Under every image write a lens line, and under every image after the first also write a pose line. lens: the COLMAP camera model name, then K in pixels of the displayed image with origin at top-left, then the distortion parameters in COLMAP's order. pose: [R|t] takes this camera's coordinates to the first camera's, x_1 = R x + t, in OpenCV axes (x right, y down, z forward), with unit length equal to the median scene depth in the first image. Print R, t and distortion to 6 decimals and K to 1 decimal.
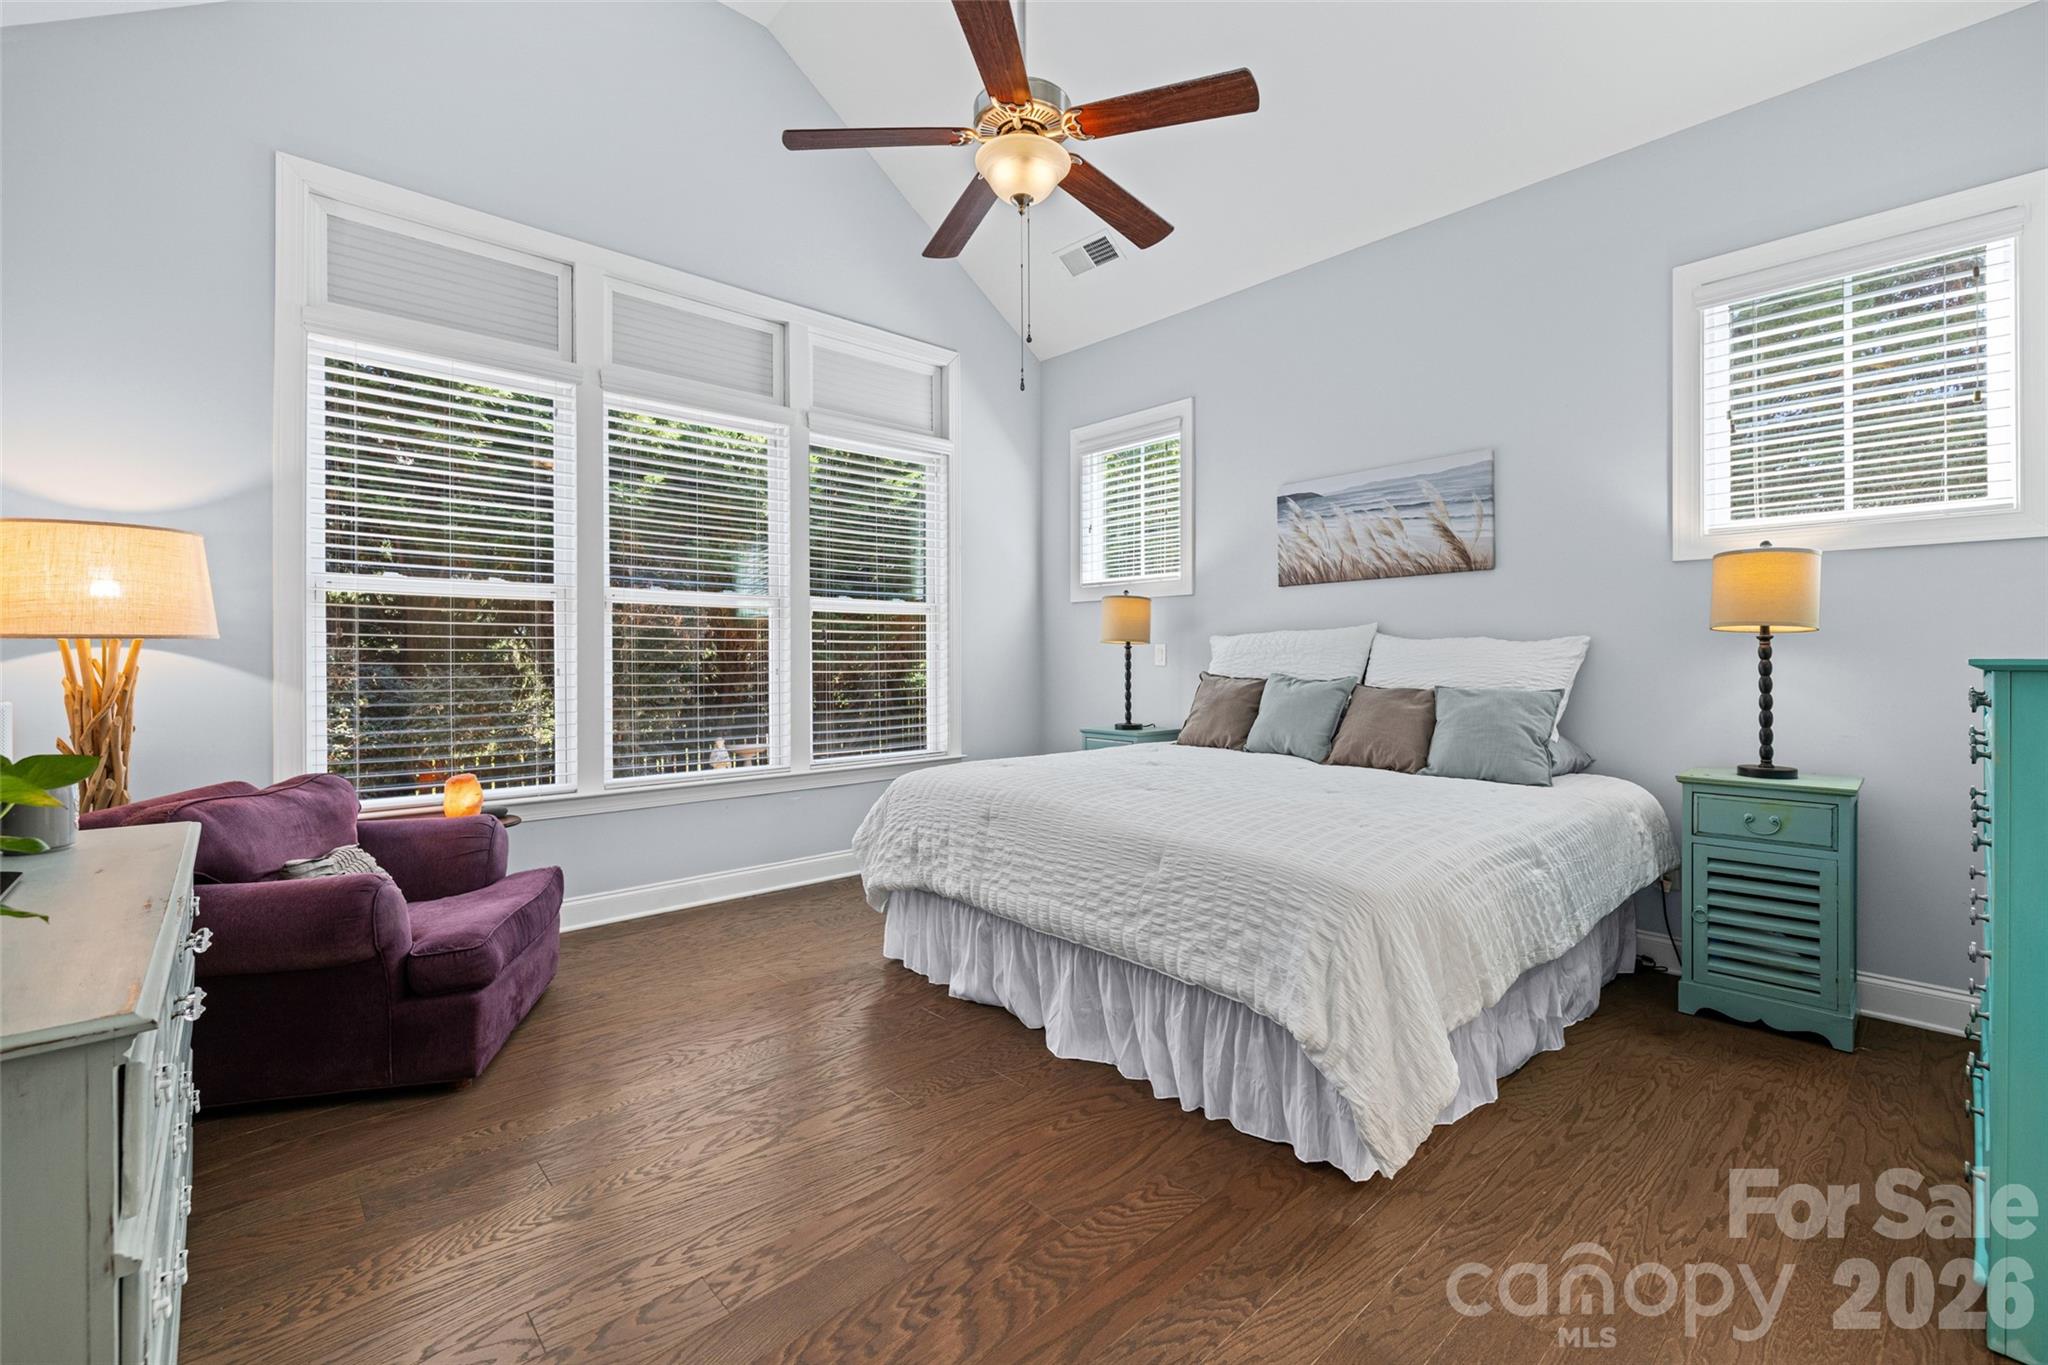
lens RADIAL K [[885.0, 0, 986.6], [0, 885.0, 672.1], [0, 0, 1]] dist [0.000046, -0.000057]
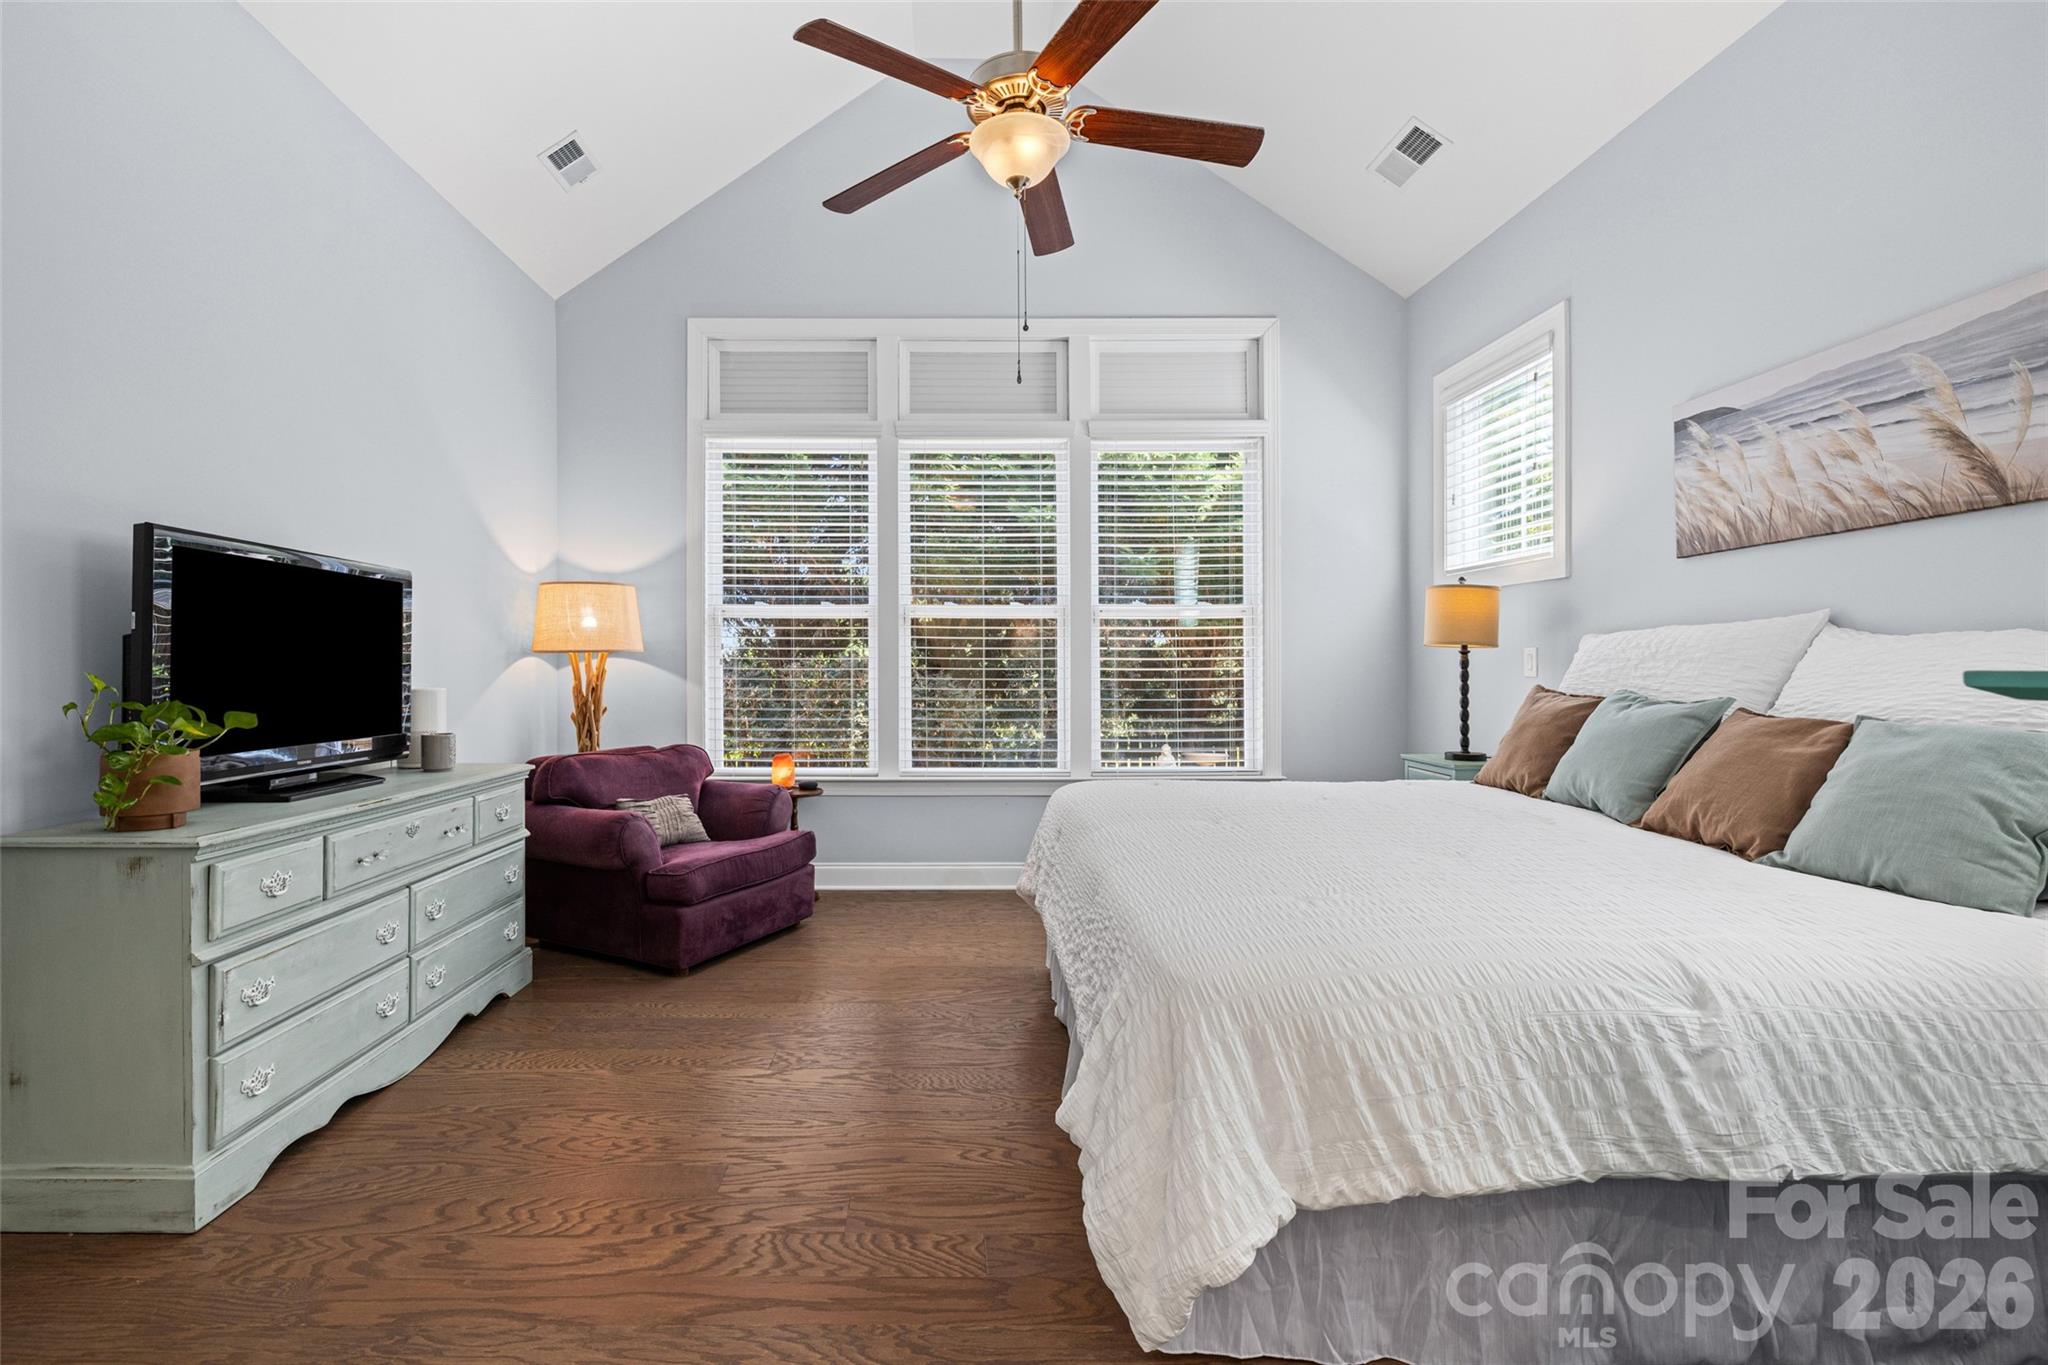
lens RADIAL K [[891.5, 0, 942.5], [0, 891.5, 683.4], [0, 0, 1]] dist [-0.000722, -0.000035]
pose [[0.738535, 0.015409, -0.674039, 0.408316], [-0.012485, 0.999880, 0.009179, -0.002967], [0.674100, 0.001637, 0.738638, 0.155879]]
